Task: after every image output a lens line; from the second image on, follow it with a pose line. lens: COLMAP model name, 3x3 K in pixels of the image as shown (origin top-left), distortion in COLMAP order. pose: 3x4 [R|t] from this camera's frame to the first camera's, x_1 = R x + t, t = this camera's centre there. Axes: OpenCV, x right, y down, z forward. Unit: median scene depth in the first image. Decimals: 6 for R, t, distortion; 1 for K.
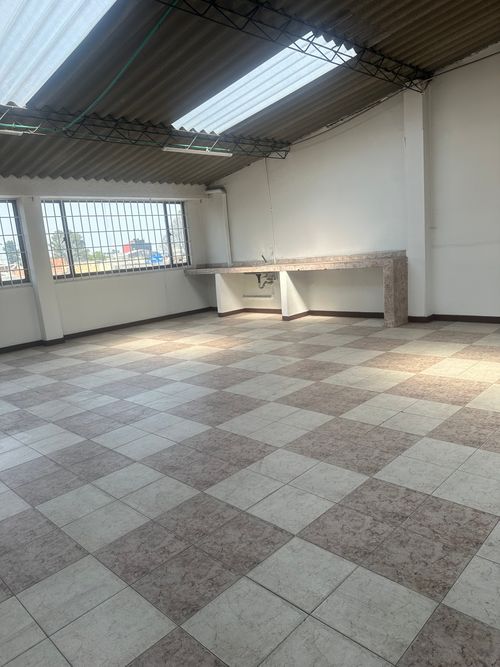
lens RADIAL K [[470.5, 0, 249.2], [0, 470.5, 322.9], [0, 0, 1]] dist [0.122700, -0.110873]
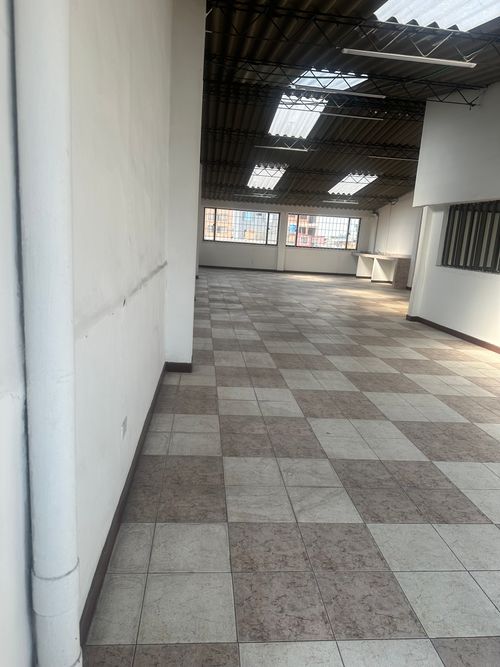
lens RADIAL K [[470.5, 0, 249.2], [0, 470.5, 322.9], [0, 0, 1]] dist [0.122700, -0.110873]
pose [[0.758832, 0.249464, -0.601616, 0.821989], [-0.230298, 0.966835, 0.110423, 0.051463], [0.609210, 0.054758, 0.791116, -0.821520]]
